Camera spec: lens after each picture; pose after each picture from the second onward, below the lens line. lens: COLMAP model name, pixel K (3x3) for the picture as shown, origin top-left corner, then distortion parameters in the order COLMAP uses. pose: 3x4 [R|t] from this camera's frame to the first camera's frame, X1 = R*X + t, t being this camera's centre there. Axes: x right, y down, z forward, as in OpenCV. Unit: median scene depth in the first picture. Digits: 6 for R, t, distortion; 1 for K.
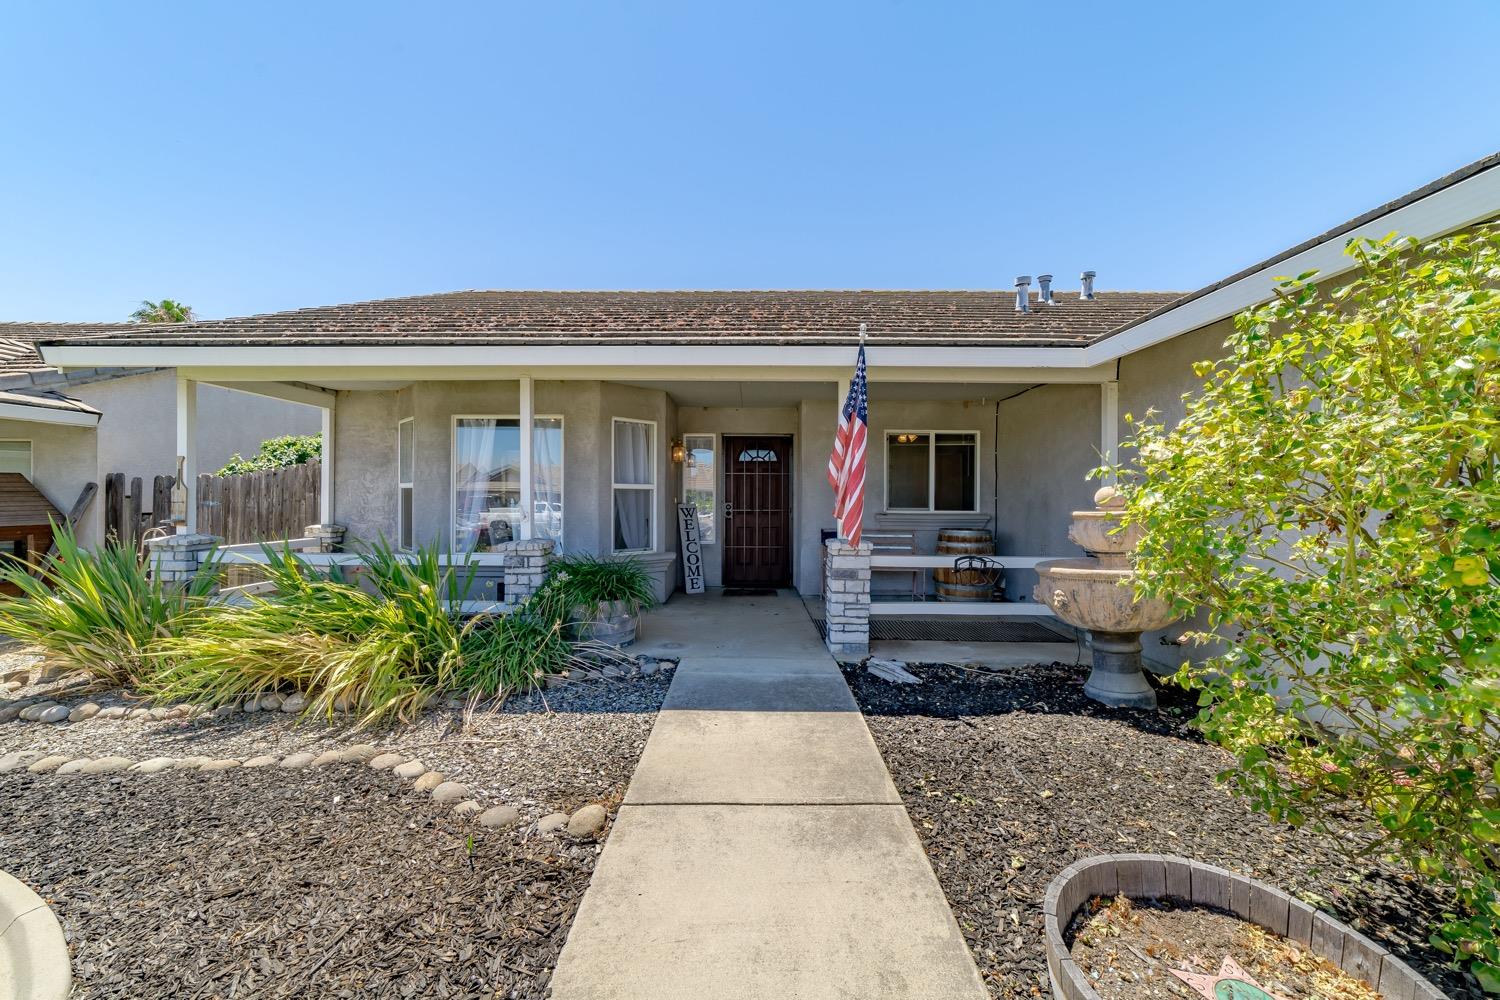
lens RADIAL K [[576.8, 0, 748.2], [0, 576.8, 492.7], [0, 0, 1]] dist [-0.002047, 0.000087]
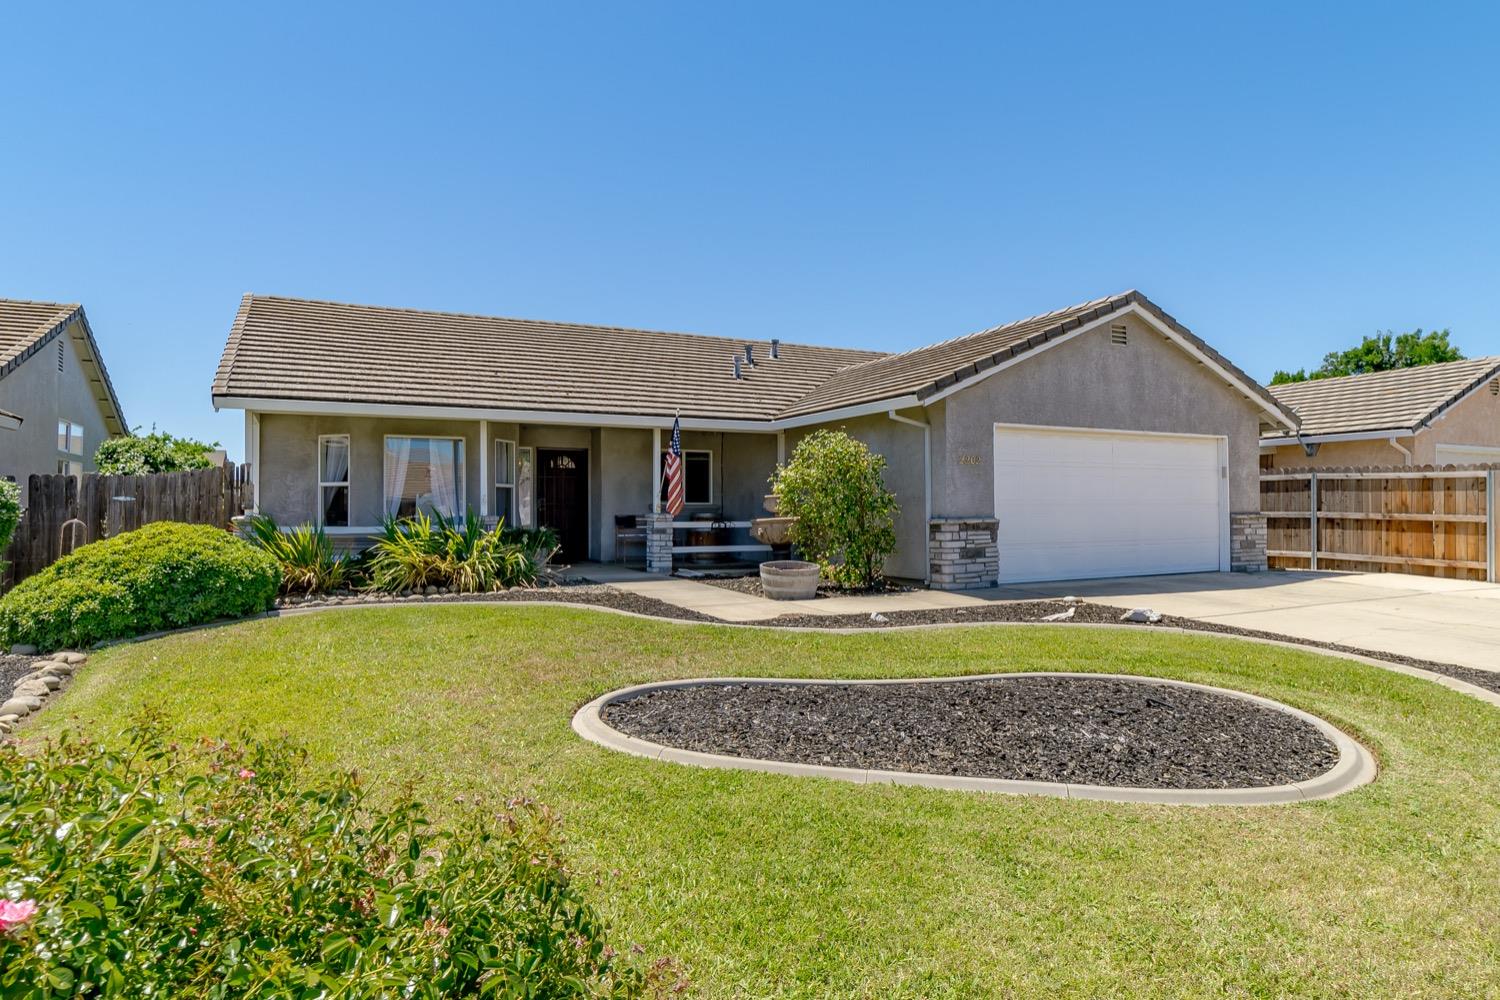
lens RADIAL K [[820.2, 0, 742.8], [0, 820.2, 492.3], [0, 0, 1]] dist [-0.025197, -0.000345]
pose [[0.884361, 0.000611, 0.466803, -0.611943], [0.004473, 0.999942, -0.009783, 0.028545], [-0.466782, 0.010740, 0.884307, -1.087668]]
